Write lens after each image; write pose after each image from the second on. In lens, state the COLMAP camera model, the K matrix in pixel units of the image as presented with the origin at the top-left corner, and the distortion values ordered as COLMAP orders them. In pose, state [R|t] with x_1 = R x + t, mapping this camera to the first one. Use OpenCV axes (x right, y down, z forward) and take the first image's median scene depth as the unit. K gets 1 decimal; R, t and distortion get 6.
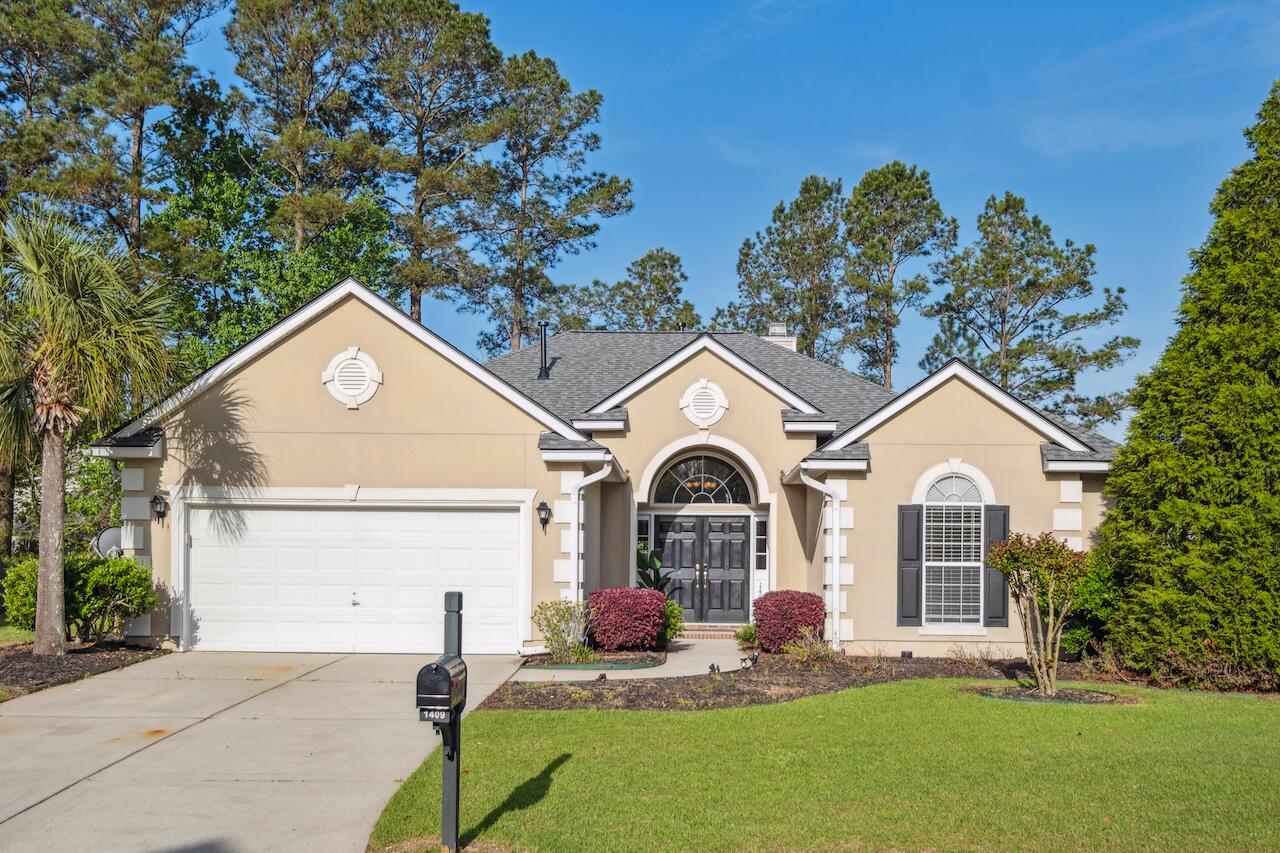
lens RADIAL K [[1236.0, 0, 679.9], [0, 1236.0, 390.9], [0, 0, 1]] dist [-0.003158, 0.000000]
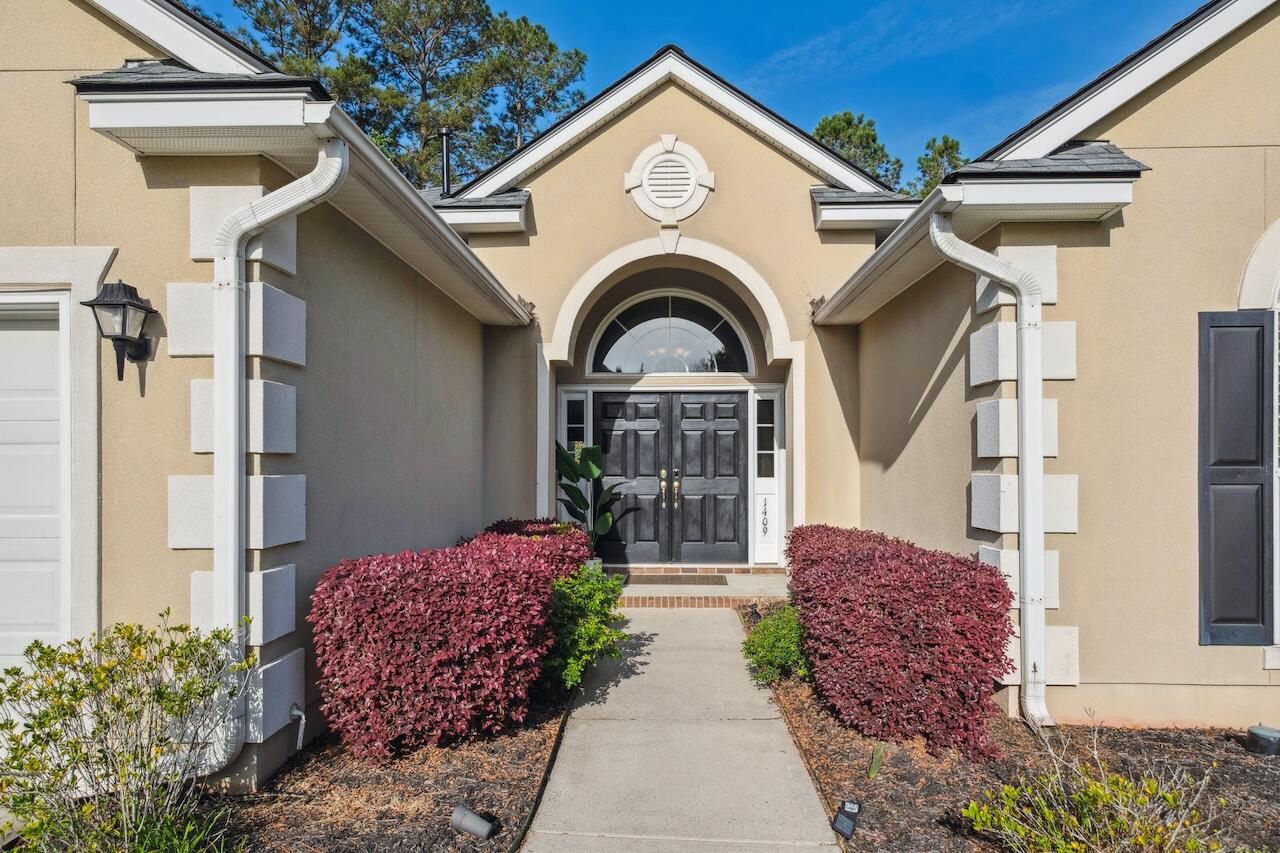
lens RADIAL K [[822.9, 0, 642.8], [0, 822.9, 425.9], [0, 0, 1]] dist [0.009461, -0.004338]
pose [[0.999598, -0.010284, -0.026436, 0.017078], [0.012759, 0.995372, 0.095242, 0.088471], [0.025334, -0.095541, 0.995103, 0.662514]]
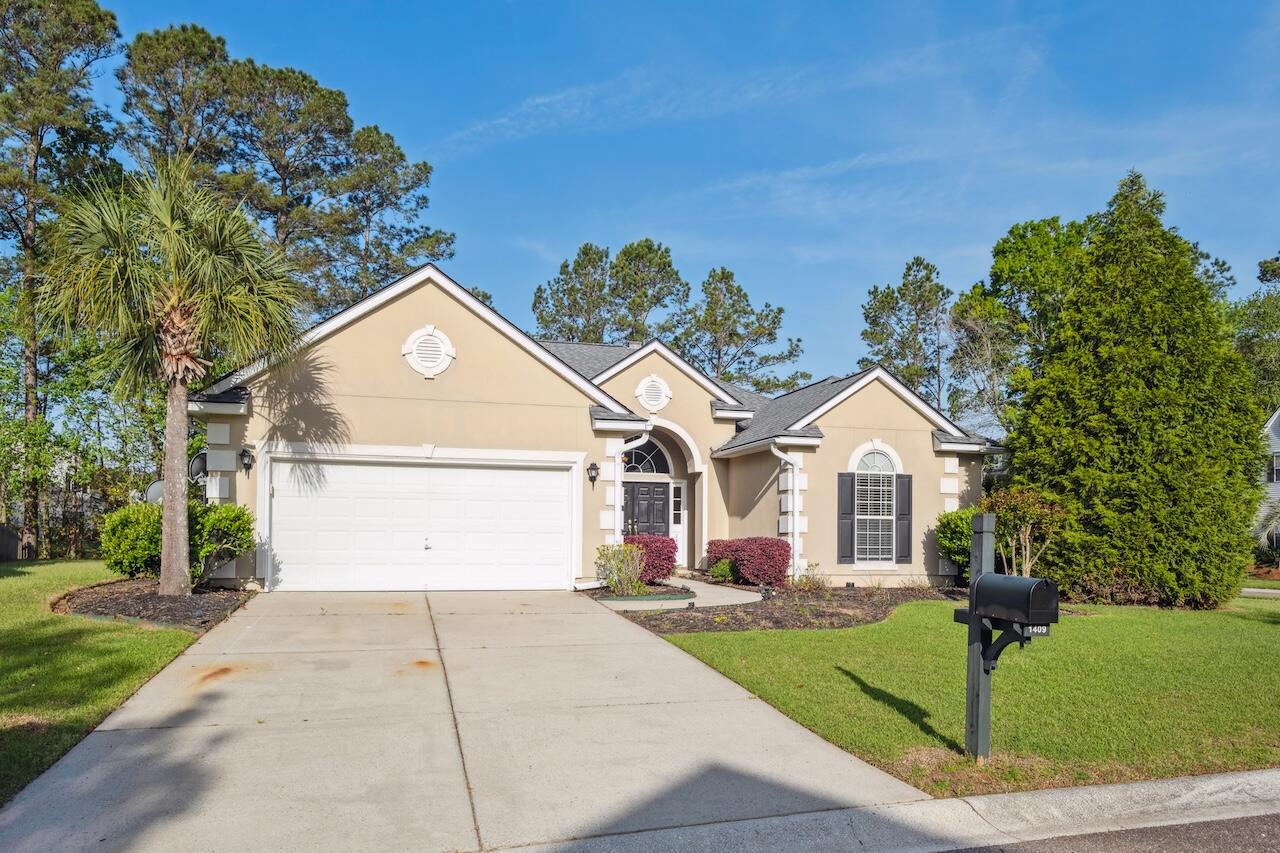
lens RADIAL K [[880.0, 0, 662.6], [0, 880.0, 411.1], [0, 0, 1]] dist [-0.005894, 0.008828]
pose [[0.960140, 0.039050, 0.276779, -0.236033], [-0.039979, 0.999198, -0.002287, 0.031887], [-0.276646, -0.008869, 0.960931, 0.128609]]
